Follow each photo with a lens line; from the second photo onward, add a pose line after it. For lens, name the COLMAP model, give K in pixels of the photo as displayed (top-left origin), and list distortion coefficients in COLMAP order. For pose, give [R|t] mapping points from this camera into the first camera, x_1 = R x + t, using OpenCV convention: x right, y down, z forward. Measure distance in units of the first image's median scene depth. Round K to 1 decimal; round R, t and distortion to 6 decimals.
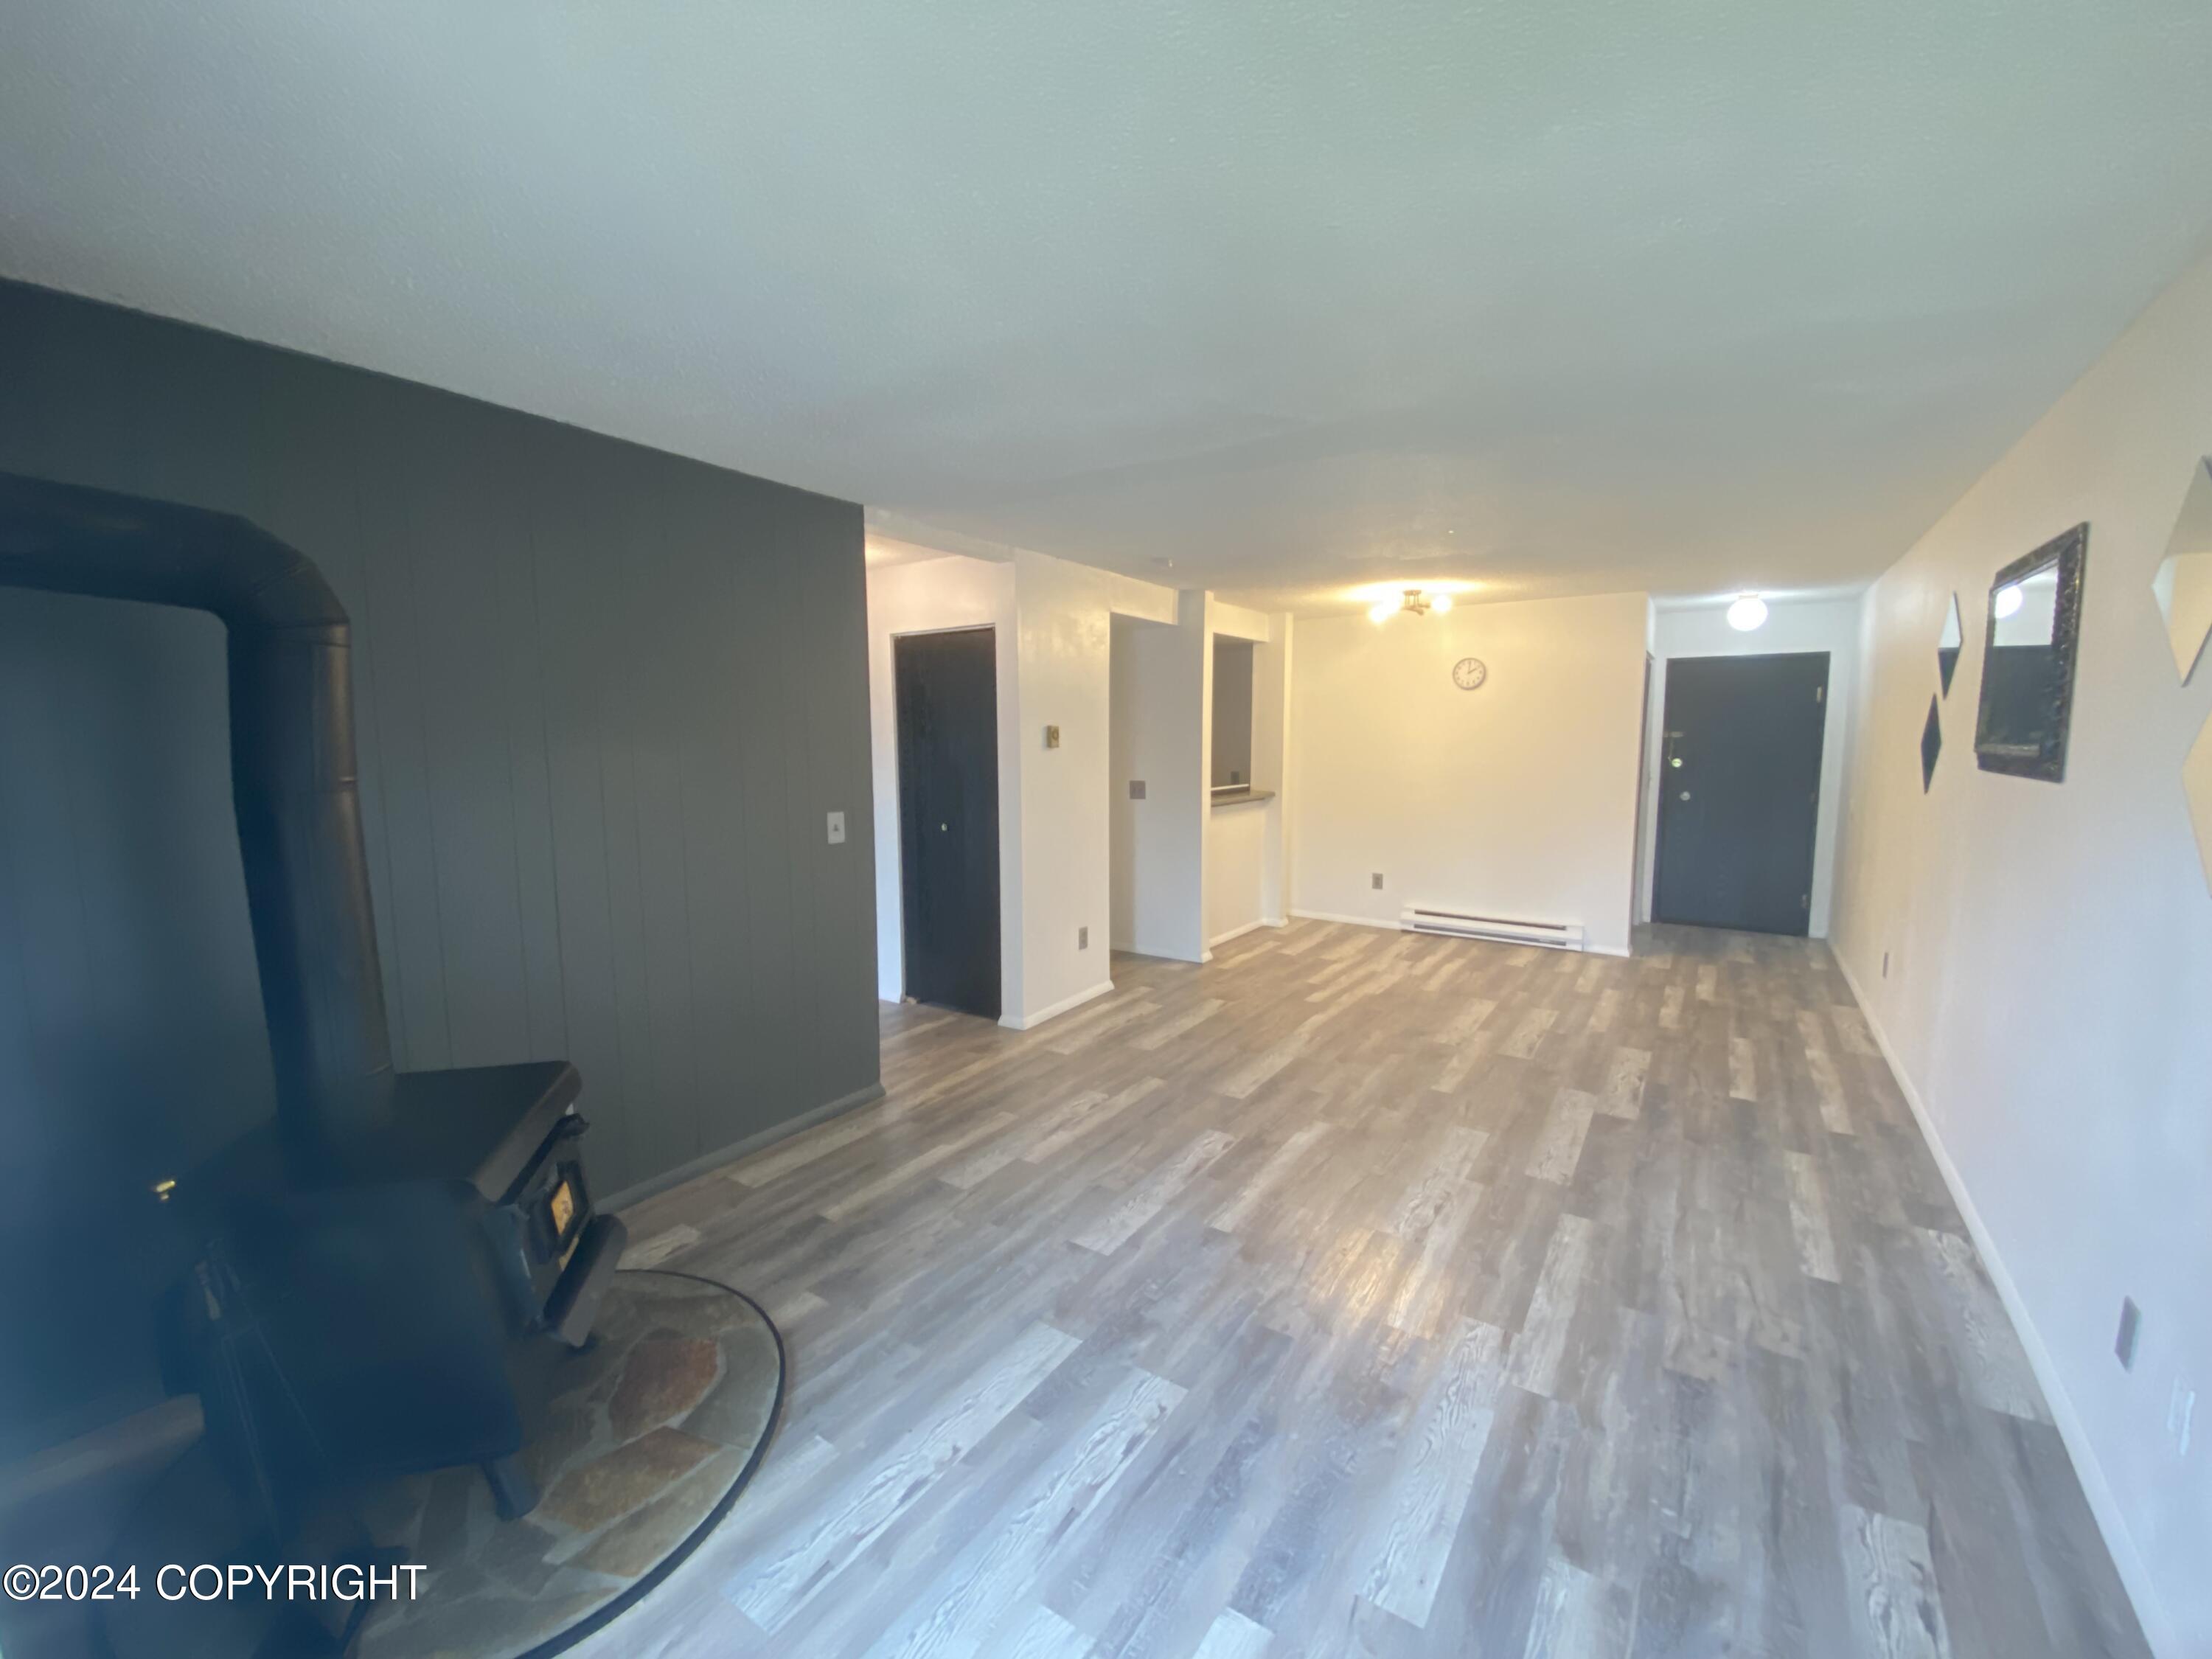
lens RADIAL K [[908.2, 0, 1106.0], [0, 908.2, 829.5], [0, 0, 1]] dist [0.021778, -0.022369]
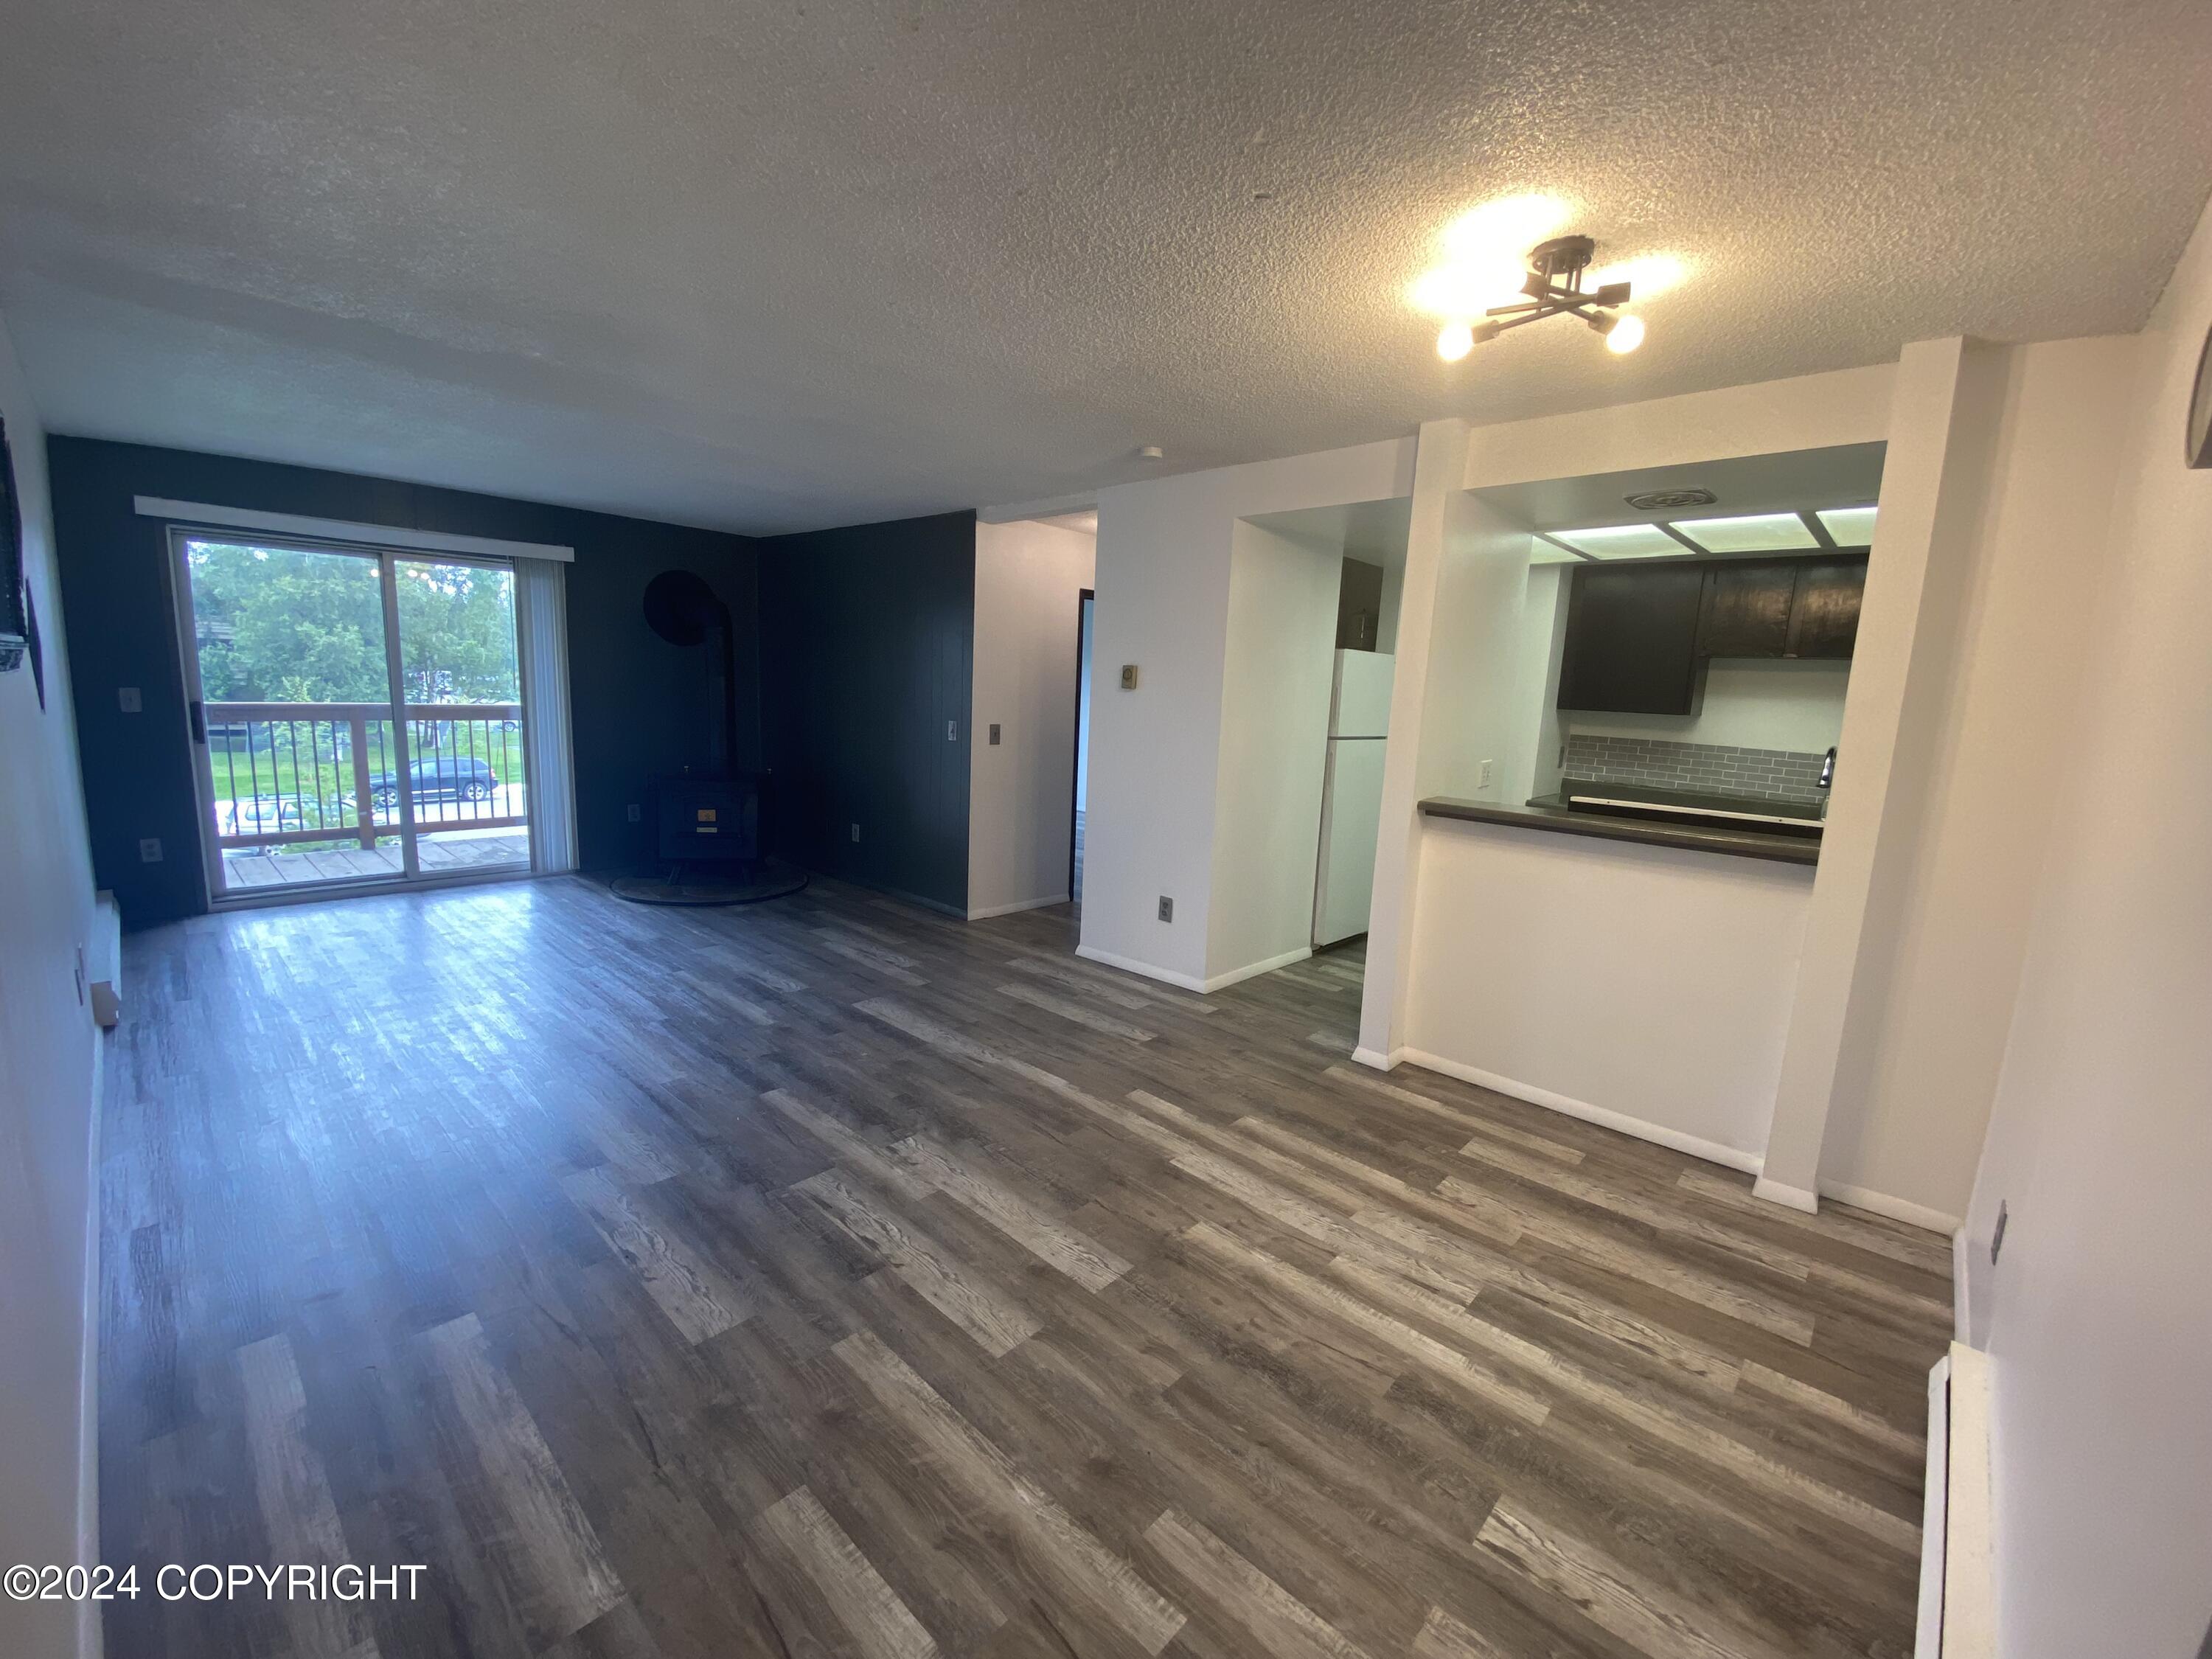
lens RADIAL K [[908.2, 0, 1106.0], [0, 908.2, 829.5], [0, 0, 1]] dist [0.021778, -0.022369]
pose [[-0.159999, 0.157033, -0.974547, 0.819930], [-0.141325, 0.973451, 0.180058, -0.105606], [0.976948, 0.166536, -0.133558, 1.026385]]
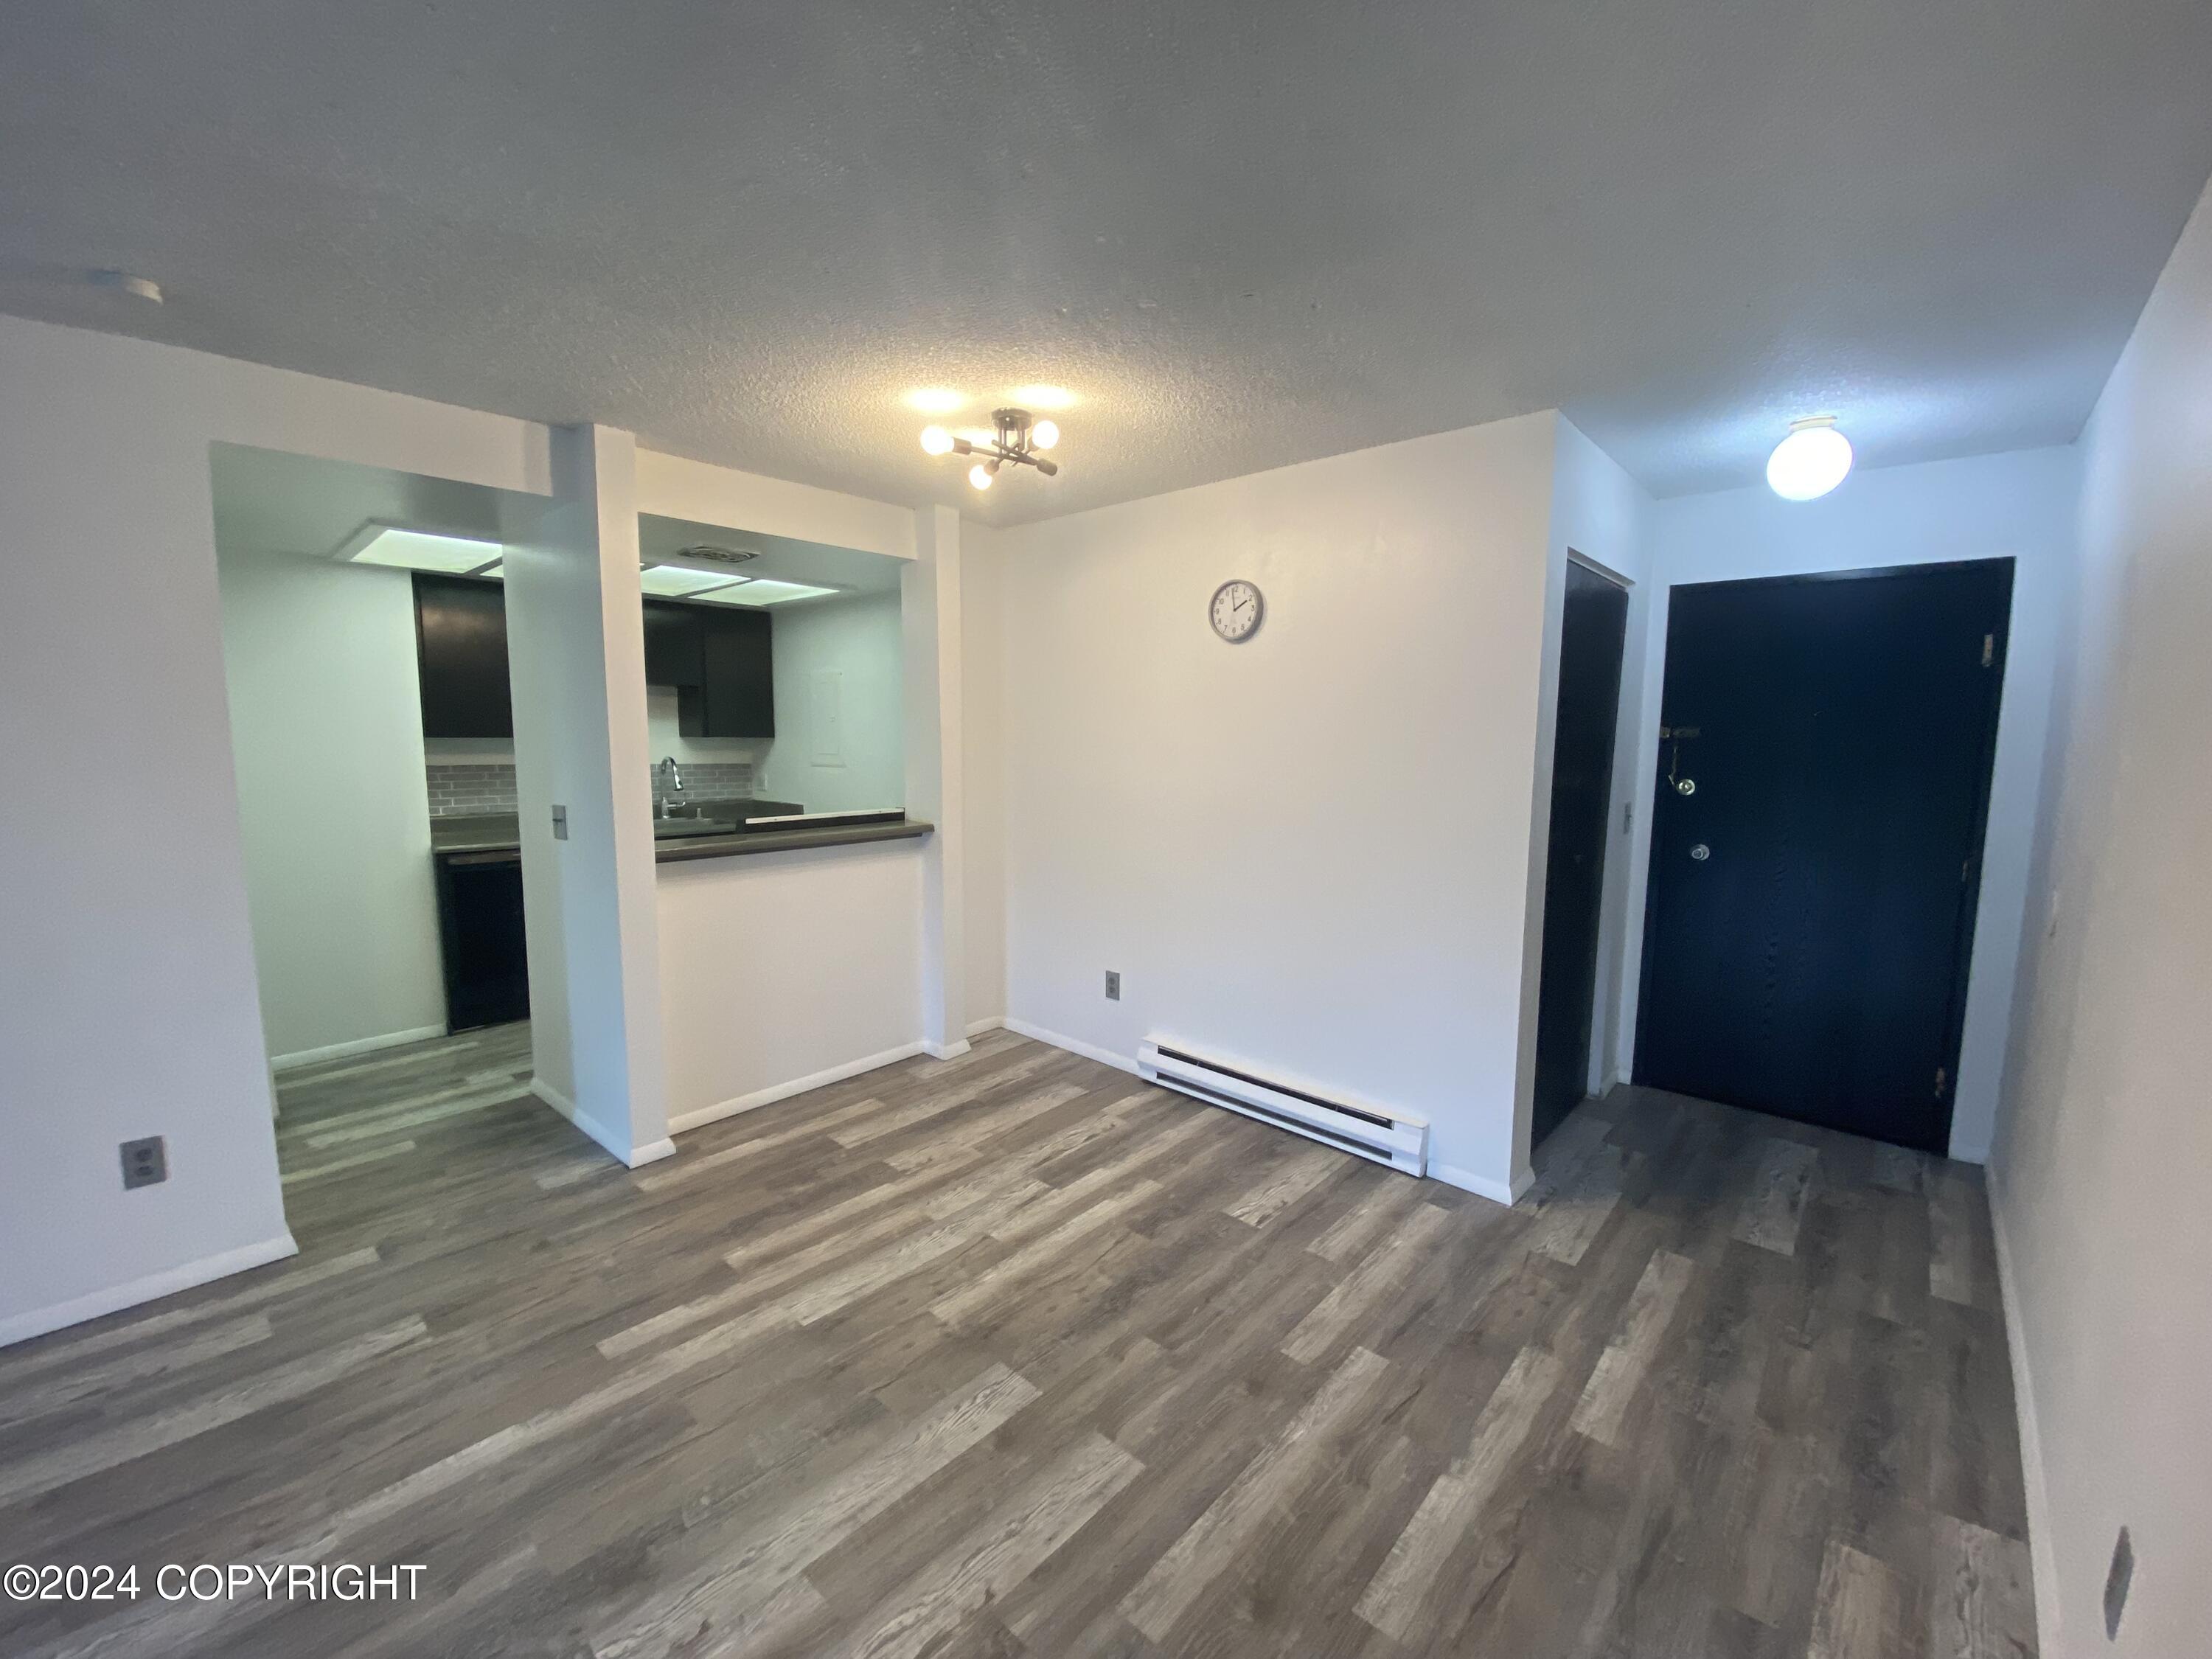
lens RADIAL K [[908.2, 0, 1106.0], [0, 908.2, 829.5], [0, 0, 1]] dist [0.021778, -0.022369]
pose [[0.989898, 0.025730, -0.139426, 0.509292], [-0.023331, 0.999551, 0.018809, -0.070005], [0.139848, -0.015366, 0.990054, 0.604539]]
